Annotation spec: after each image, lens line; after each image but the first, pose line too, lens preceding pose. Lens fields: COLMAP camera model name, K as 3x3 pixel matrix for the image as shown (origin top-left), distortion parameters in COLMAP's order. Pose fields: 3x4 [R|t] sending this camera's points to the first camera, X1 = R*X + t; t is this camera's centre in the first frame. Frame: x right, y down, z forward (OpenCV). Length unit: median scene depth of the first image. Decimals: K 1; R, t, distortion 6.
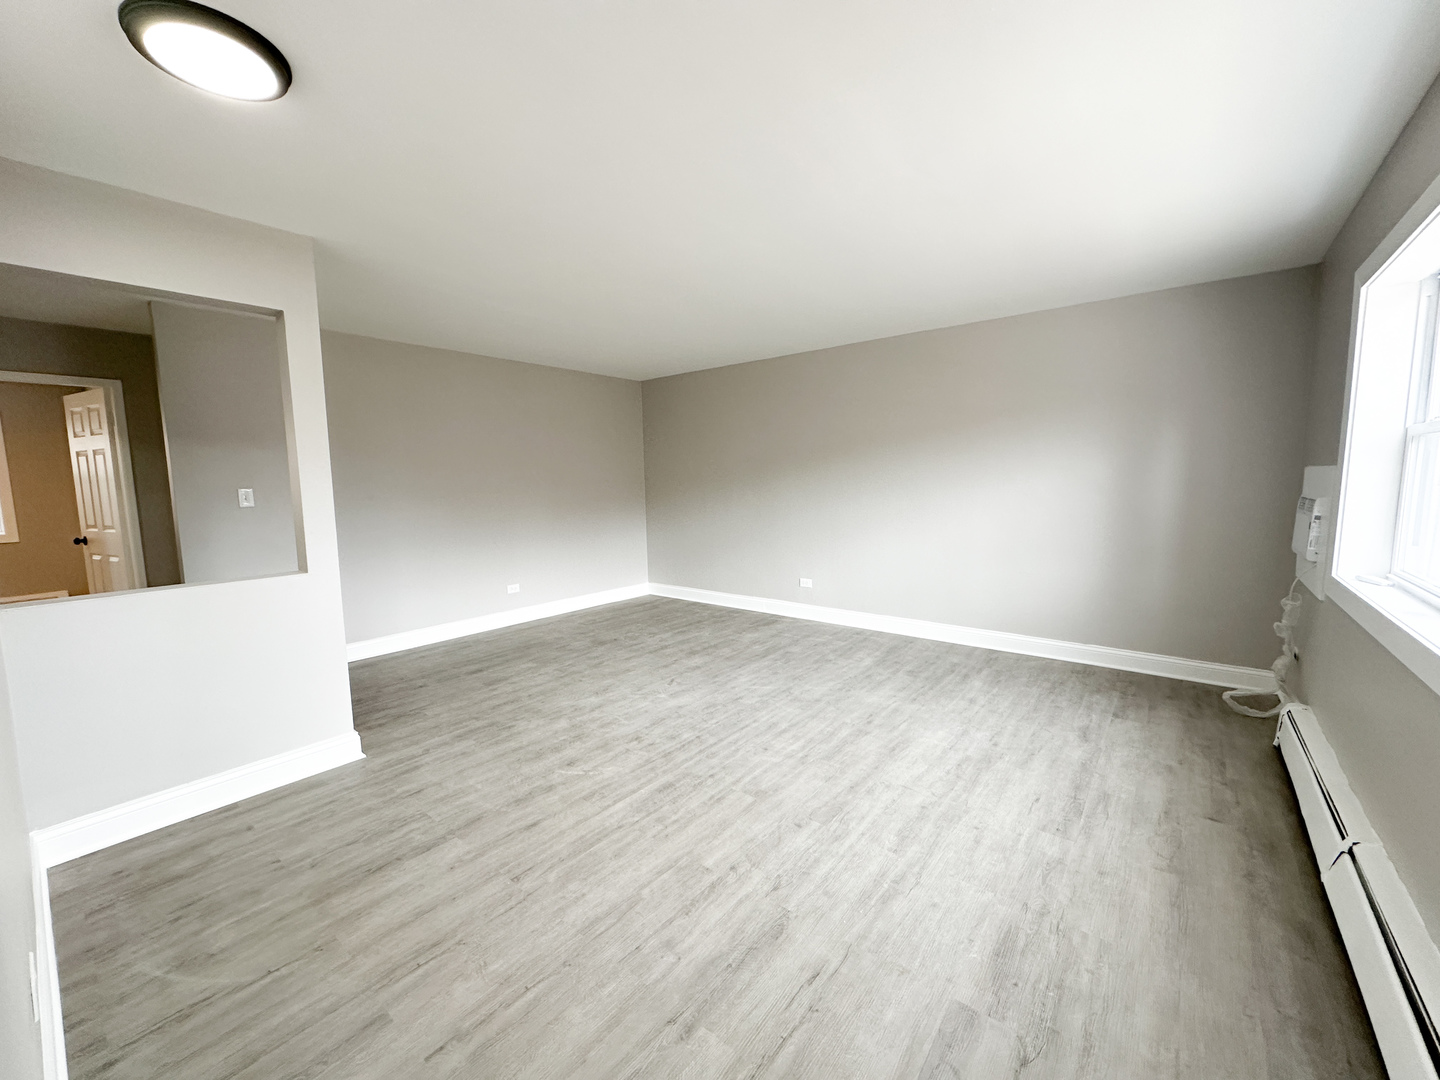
lens RADIAL K [[574.2, 0, 720.0], [0, 574.2, 540.0], [0, 0, 1]] dist [-0.000366, 0.000380]
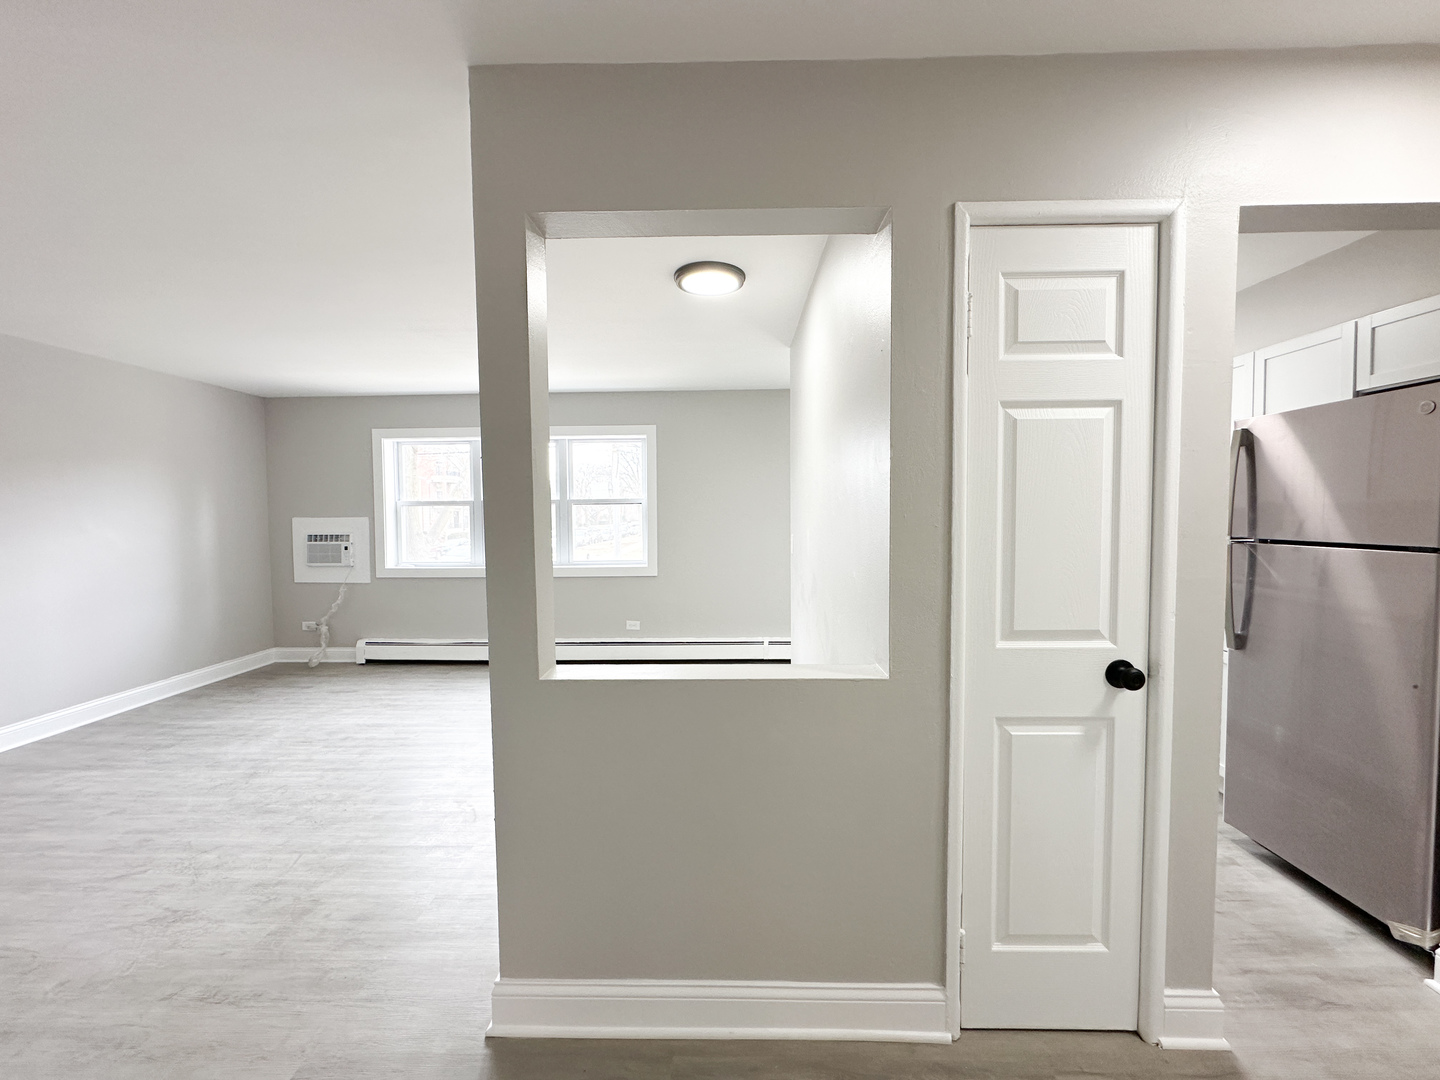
lens RADIAL K [[574.2, 0, 720.0], [0, 574.2, 540.0], [0, 0, 1]] dist [-0.000366, 0.000380]
pose [[-0.607645, -0.015153, 0.794064, -1.043657], [0.104914, 0.989525, 0.099167, -0.091943], [-0.787249, 0.143567, -0.599690, 0.968303]]
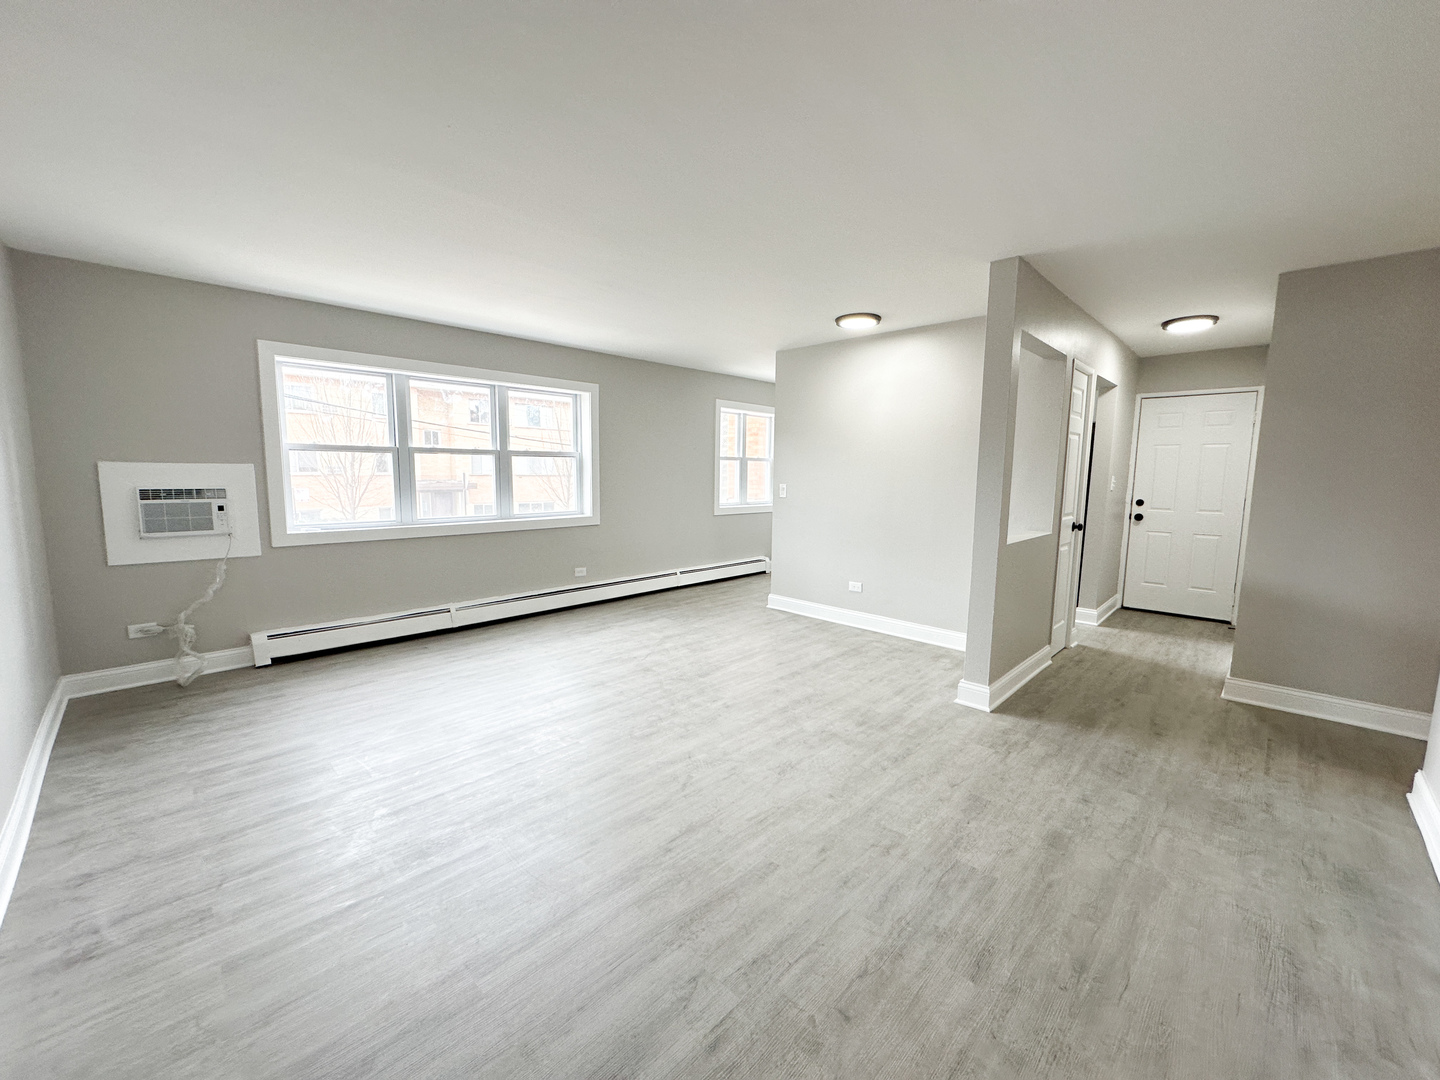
lens RADIAL K [[574.2, 0, 720.0], [0, 574.2, 540.0], [0, 0, 1]] dist [-0.000366, 0.000380]
pose [[-0.994967, -0.005123, 0.100071, -0.217277], [0.017594, 0.974243, 0.224814, -0.192407], [-0.098645, 0.225443, -0.969249, 1.823896]]
